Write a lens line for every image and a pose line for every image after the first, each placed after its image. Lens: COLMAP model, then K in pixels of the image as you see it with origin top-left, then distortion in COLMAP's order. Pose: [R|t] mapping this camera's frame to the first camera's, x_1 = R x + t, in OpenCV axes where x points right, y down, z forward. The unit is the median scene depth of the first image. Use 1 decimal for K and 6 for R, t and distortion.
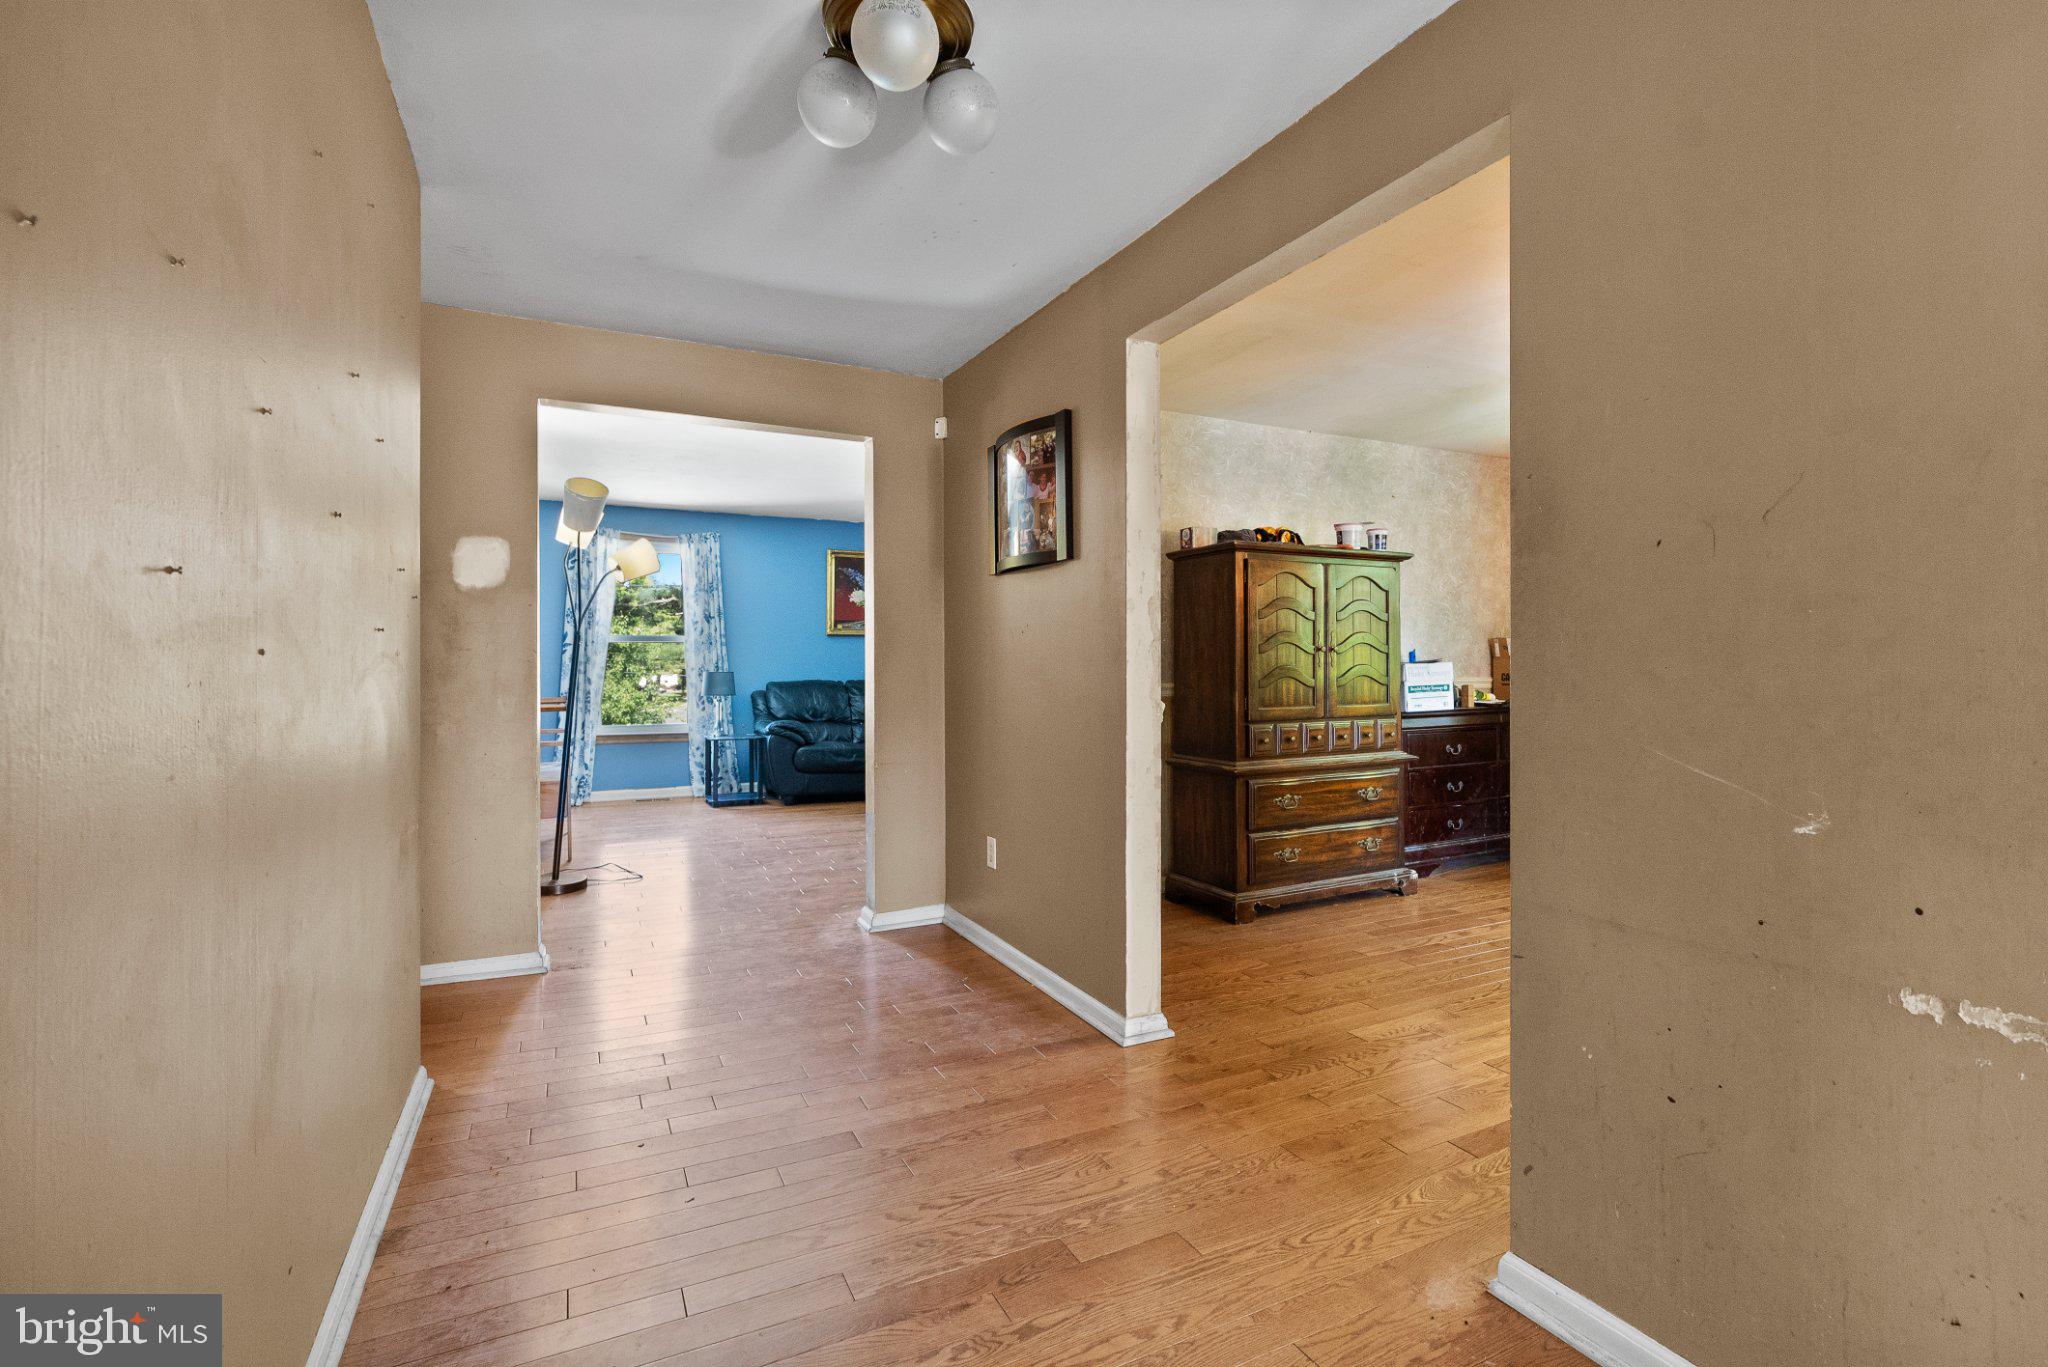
lens RADIAL K [[941.2, 0, 1027.3], [0, 941.2, 680.0], [0, 0, 1]] dist [-0.018239, -0.000213]
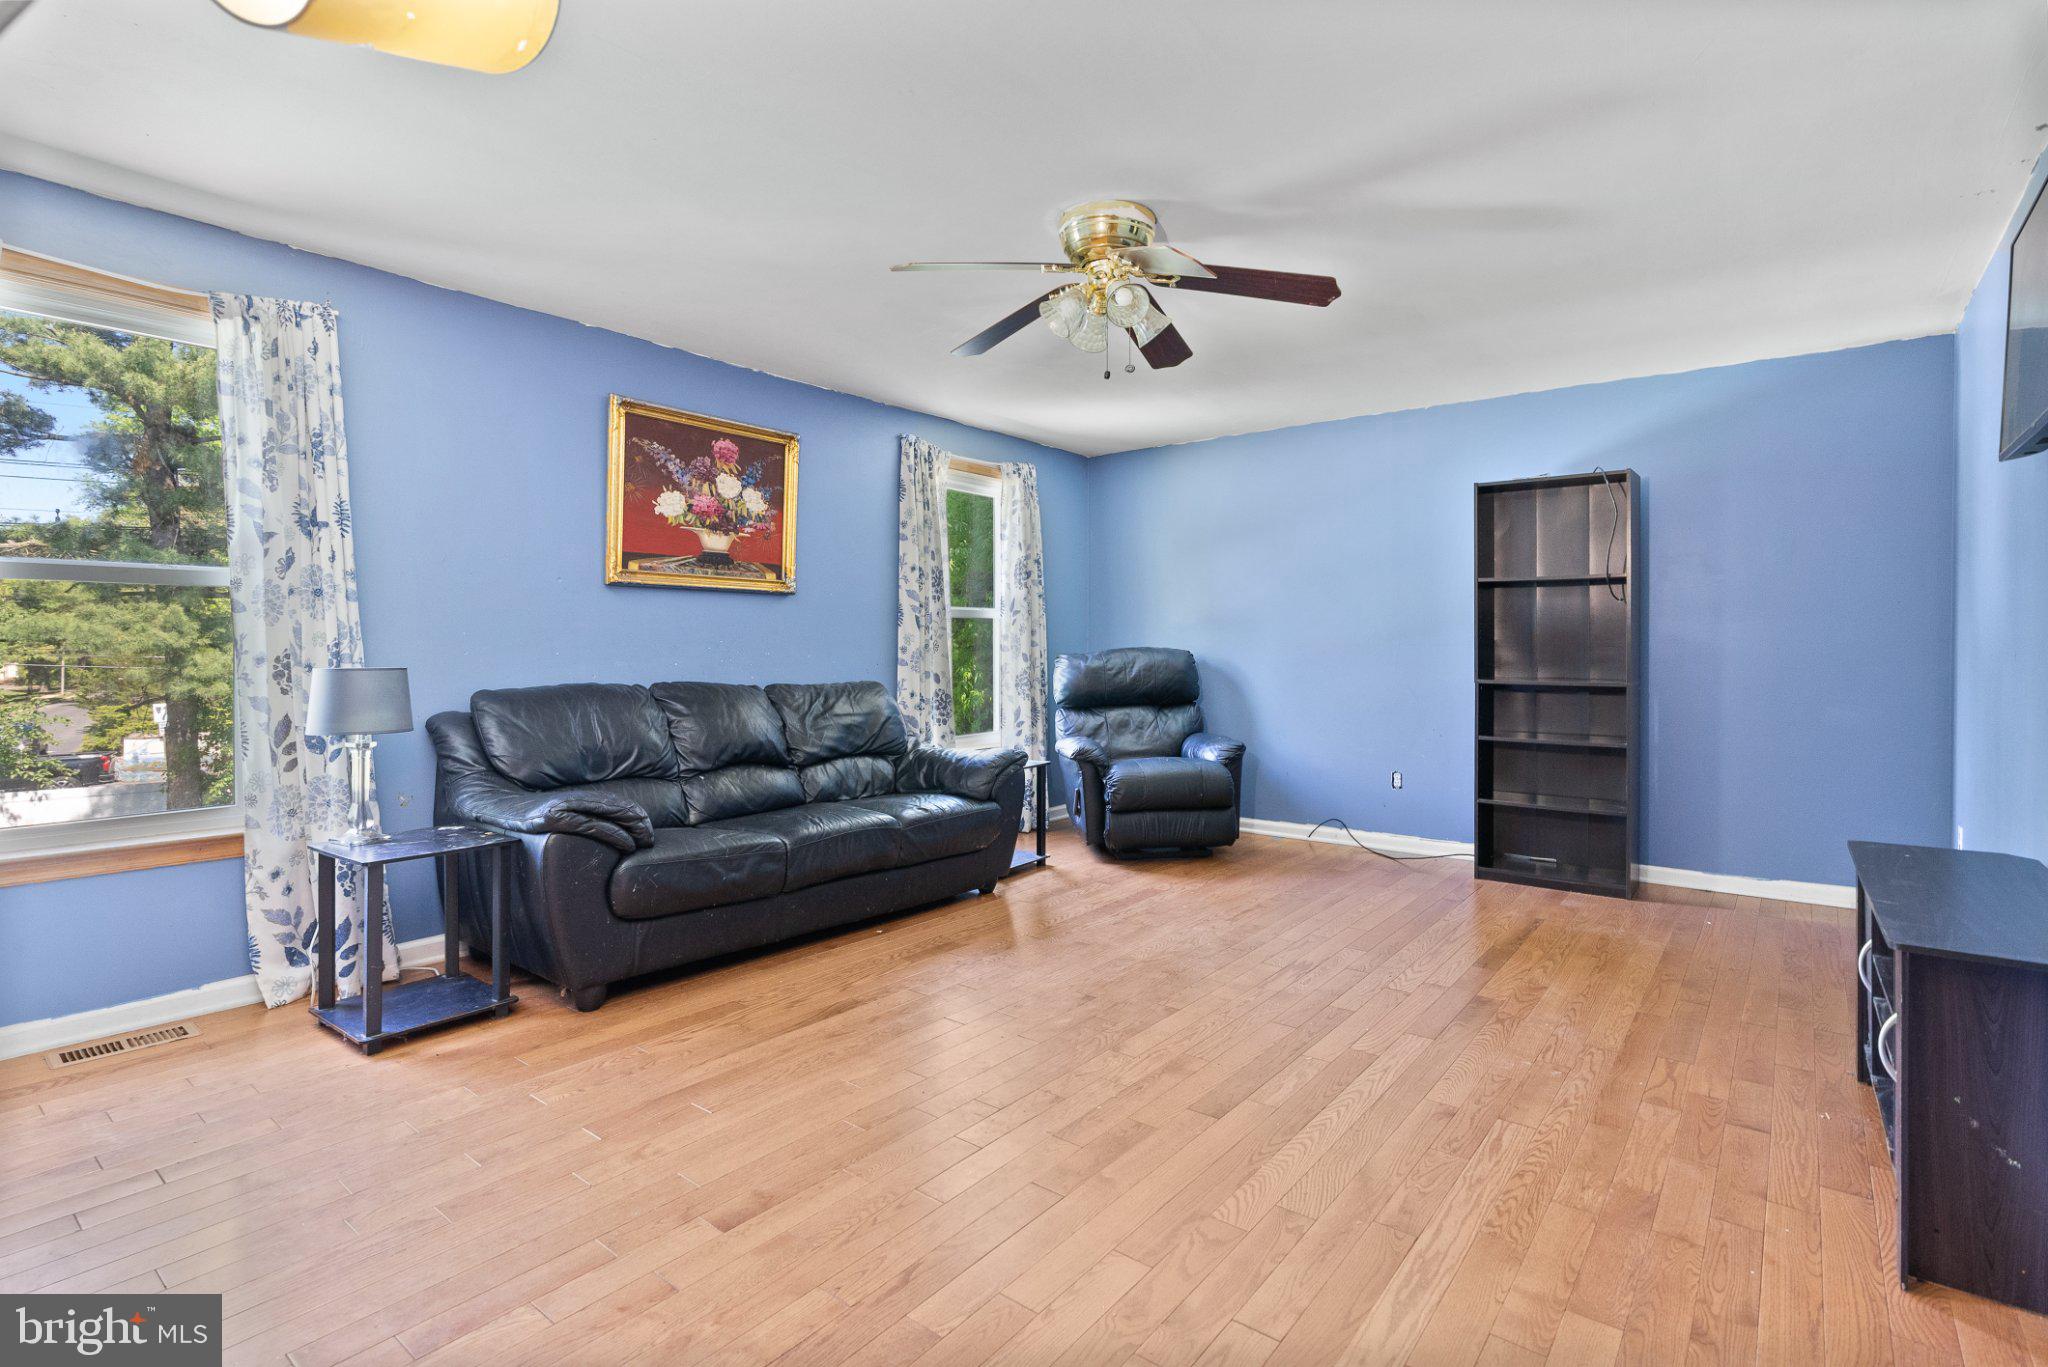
lens RADIAL K [[983.2, 0, 1021.8], [0, 983.2, 663.0], [0, 0, 1]] dist [0.000314, 0.000099]
pose [[0.905119, -0.001436, 0.425156, -0.247332], [0.003798, 0.999982, -0.004710, -0.007206], [-0.425141, 0.005878, 0.905108, 0.516846]]
